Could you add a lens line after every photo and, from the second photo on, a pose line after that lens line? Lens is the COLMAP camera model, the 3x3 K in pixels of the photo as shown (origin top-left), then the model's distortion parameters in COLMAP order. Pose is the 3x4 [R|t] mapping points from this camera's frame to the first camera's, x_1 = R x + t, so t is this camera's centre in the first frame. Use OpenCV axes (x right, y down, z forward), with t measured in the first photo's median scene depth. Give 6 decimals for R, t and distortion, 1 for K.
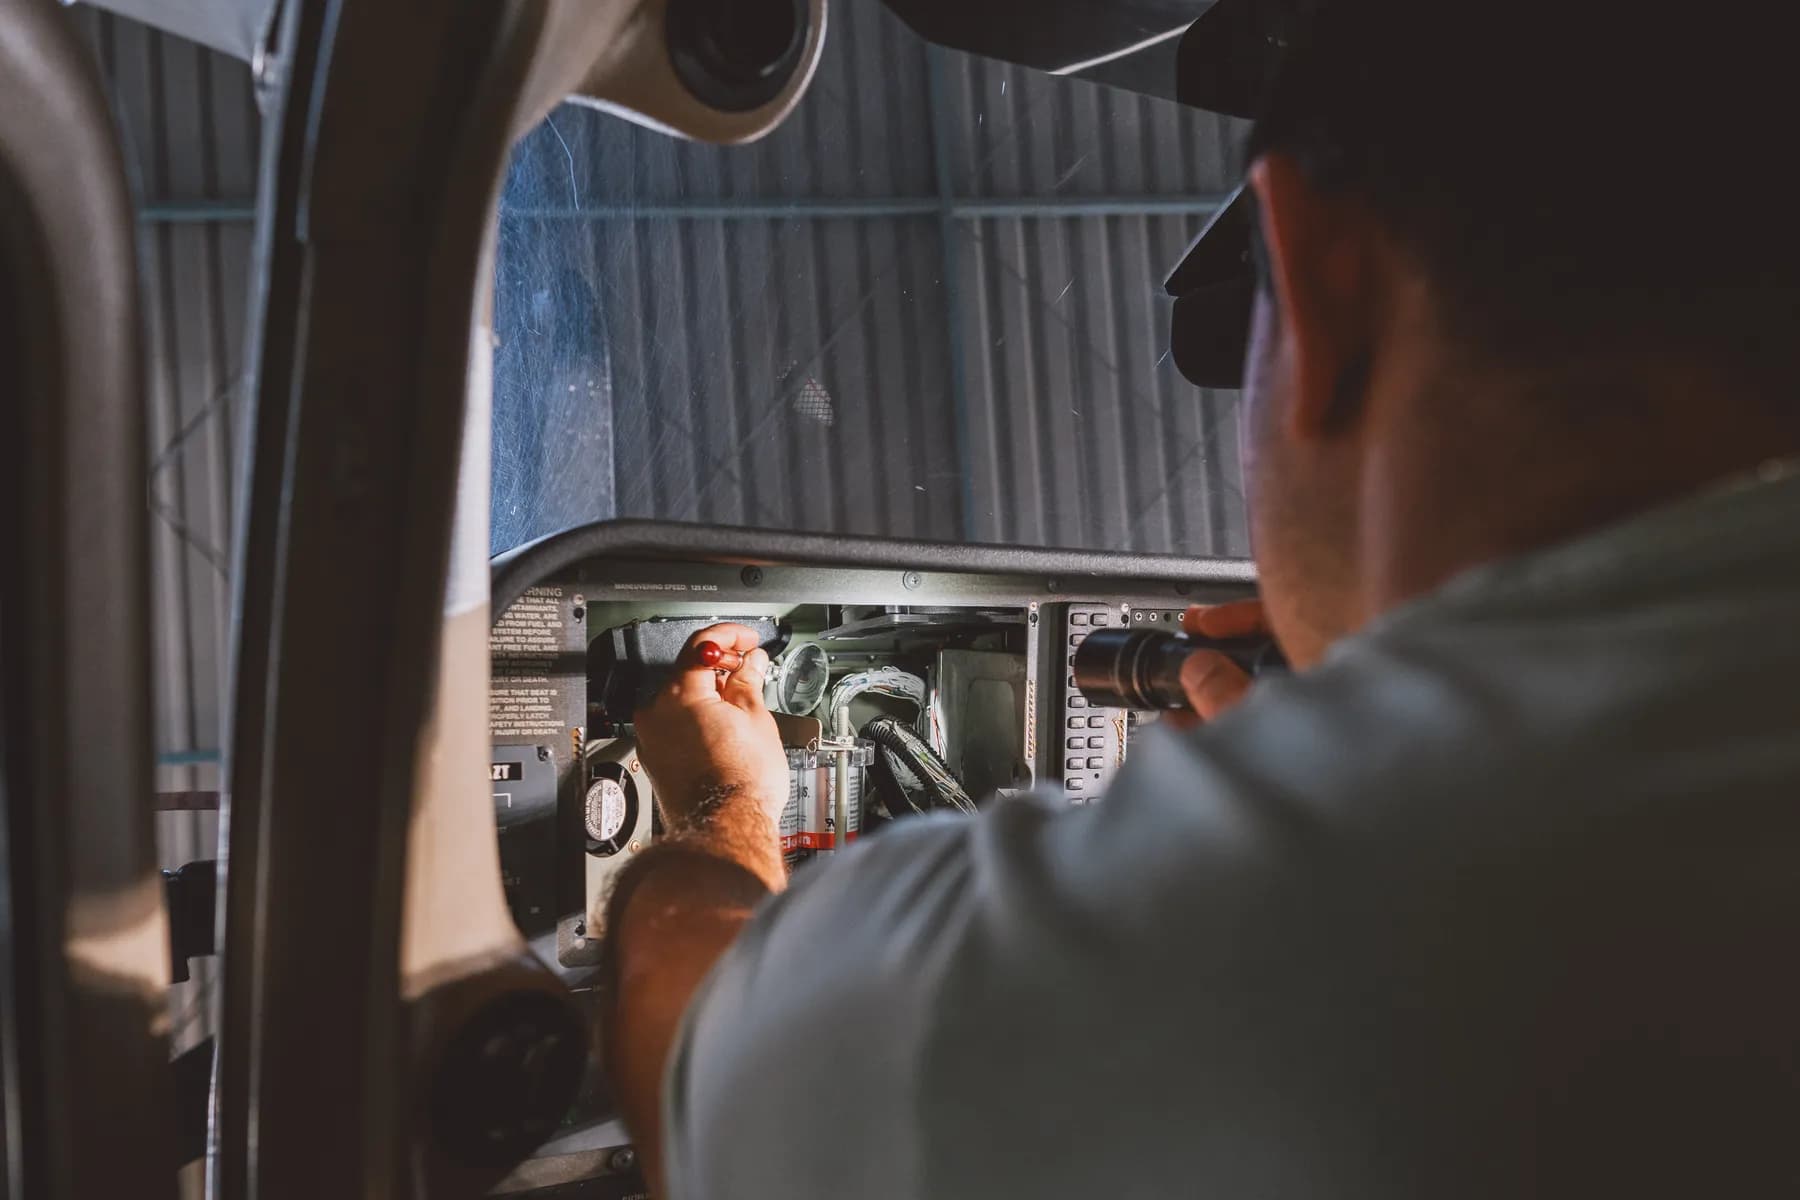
lens RADIAL K [[1511.5, 0, 942.8], [0, 1511.5, 726.3], [0, 0, 1]] dist [-0.004375, 0.001914]
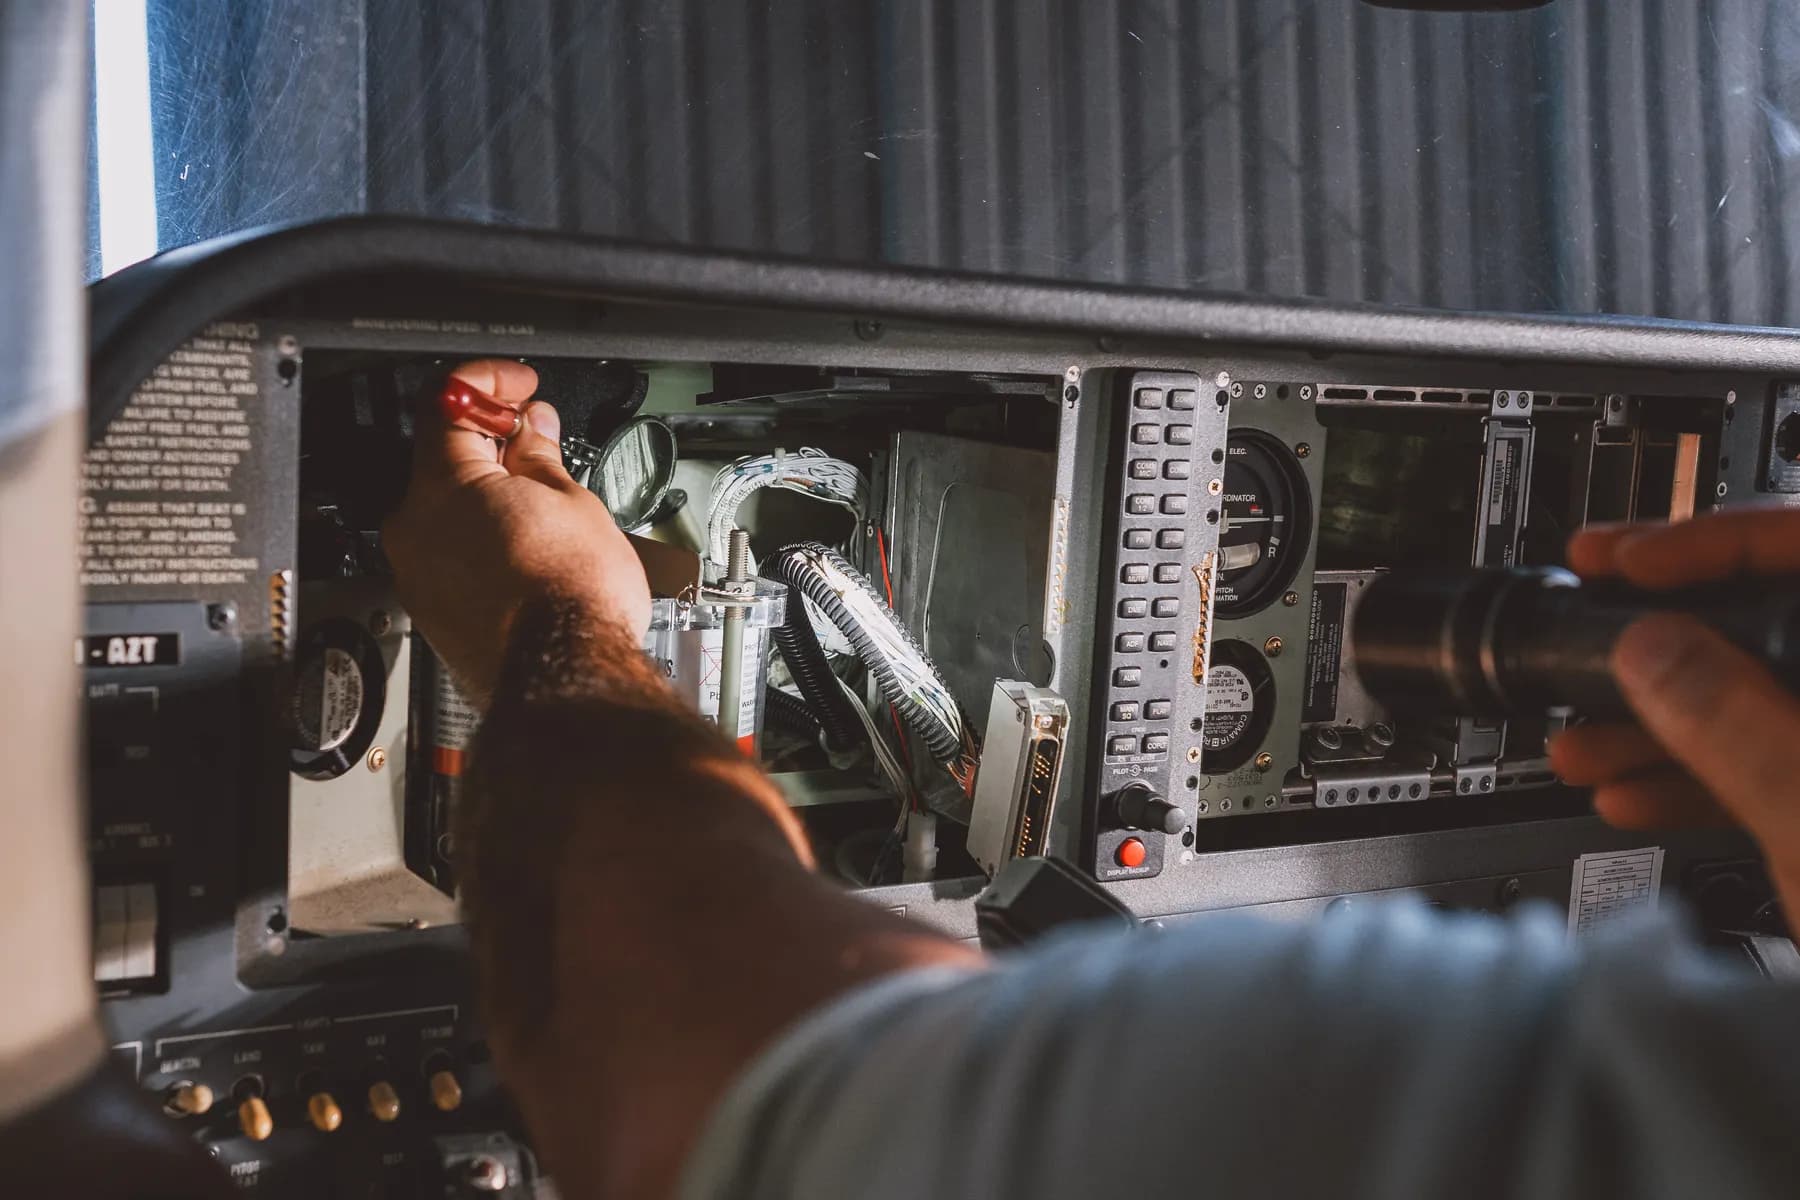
lens RADIAL K [[2143.4, 0, 842.3], [0, 2143.4, 581.4], [0, 0, 1]] dist [-0.003052, -0.003395]
pose [[0.999261, 0.037361, 0.009067, -0.034498], [-0.037781, 0.997948, 0.051699, -0.040004], [-0.007117, -0.052004, 0.998622, 0.175779]]
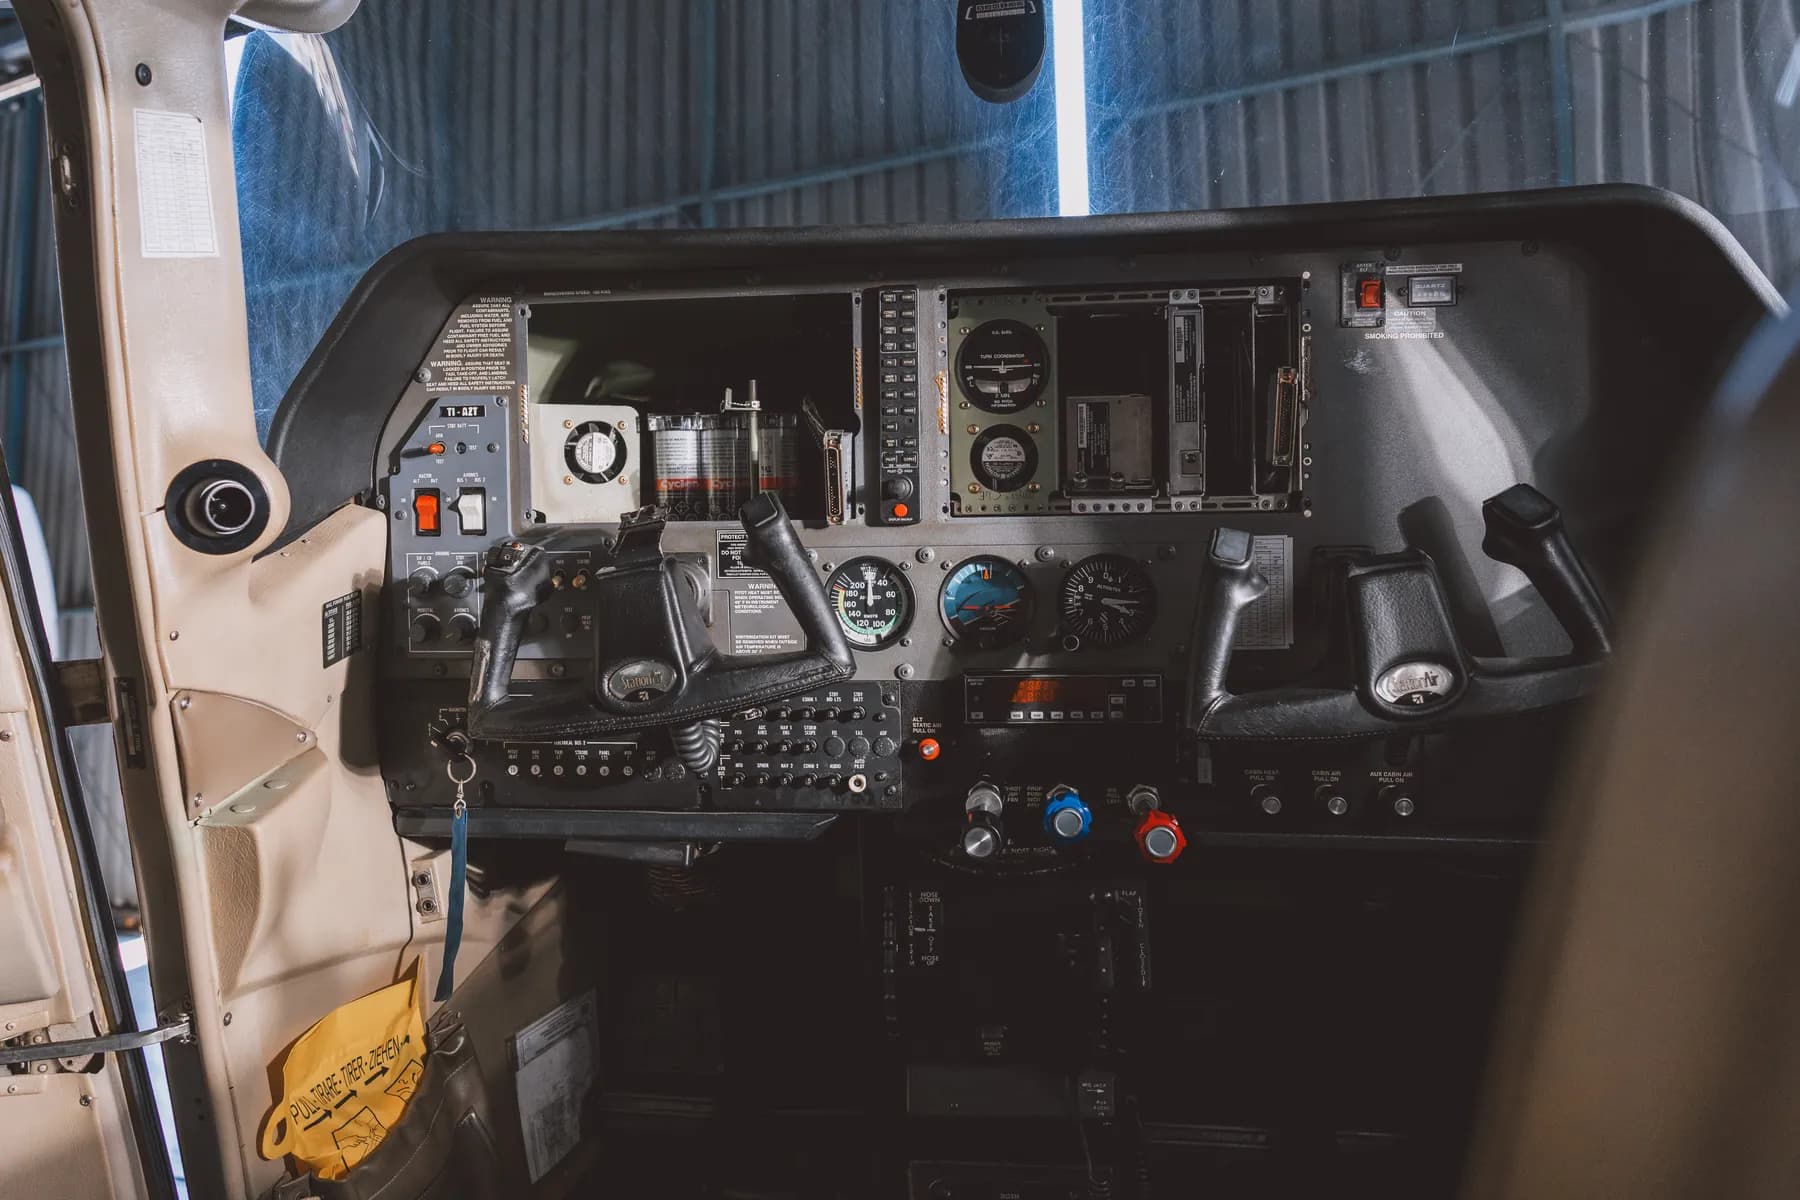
lens RADIAL K [[1360.8, 0, 833.8], [0, 1360.8, 523.7], [0, 0, 1]] dist [-0.004318, 0.007602]
pose [[0.808762, -0.011153, -0.588031, 0.762715], [-0.017732, 0.998903, -0.043334, 0.179573], [0.587869, 0.045474, 0.807677, 0.044681]]
